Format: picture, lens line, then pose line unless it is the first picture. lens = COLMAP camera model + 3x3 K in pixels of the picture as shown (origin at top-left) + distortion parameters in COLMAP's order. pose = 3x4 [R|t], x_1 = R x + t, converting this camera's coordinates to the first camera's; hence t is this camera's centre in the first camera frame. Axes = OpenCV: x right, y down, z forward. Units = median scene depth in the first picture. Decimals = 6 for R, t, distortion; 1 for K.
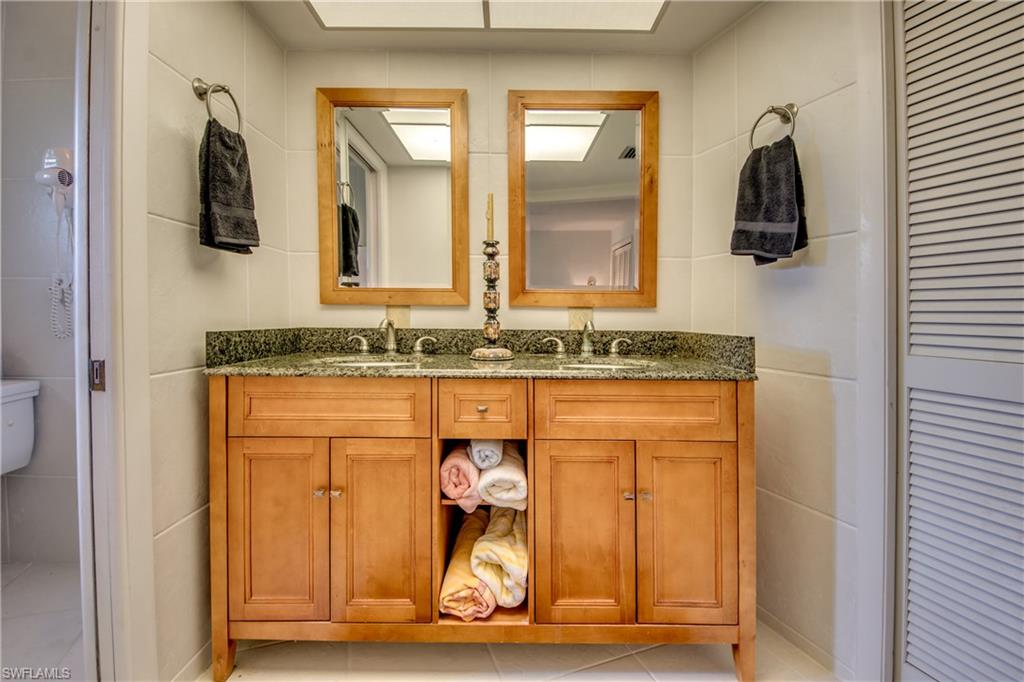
lens RADIAL K [[434.4, 0, 512.0], [0, 434.4, 341.0], [0, 0, 1]] dist [0.015603, -0.014733]
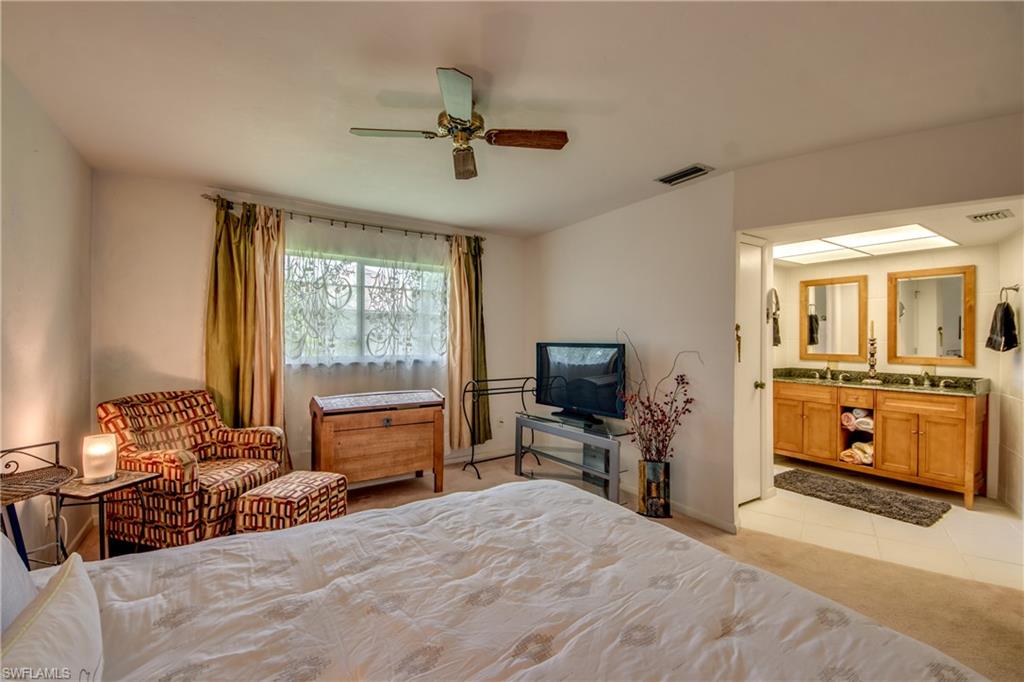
lens RADIAL K [[434.4, 0, 512.0], [0, 434.4, 341.0], [0, 0, 1]] dist [0.015603, -0.014733]
pose [[0.559488, -0.001985, -0.828836, 1.136475], [-0.044543, 0.998480, -0.032459, -0.043569], [0.827641, 0.055080, 0.558549, -2.817265]]
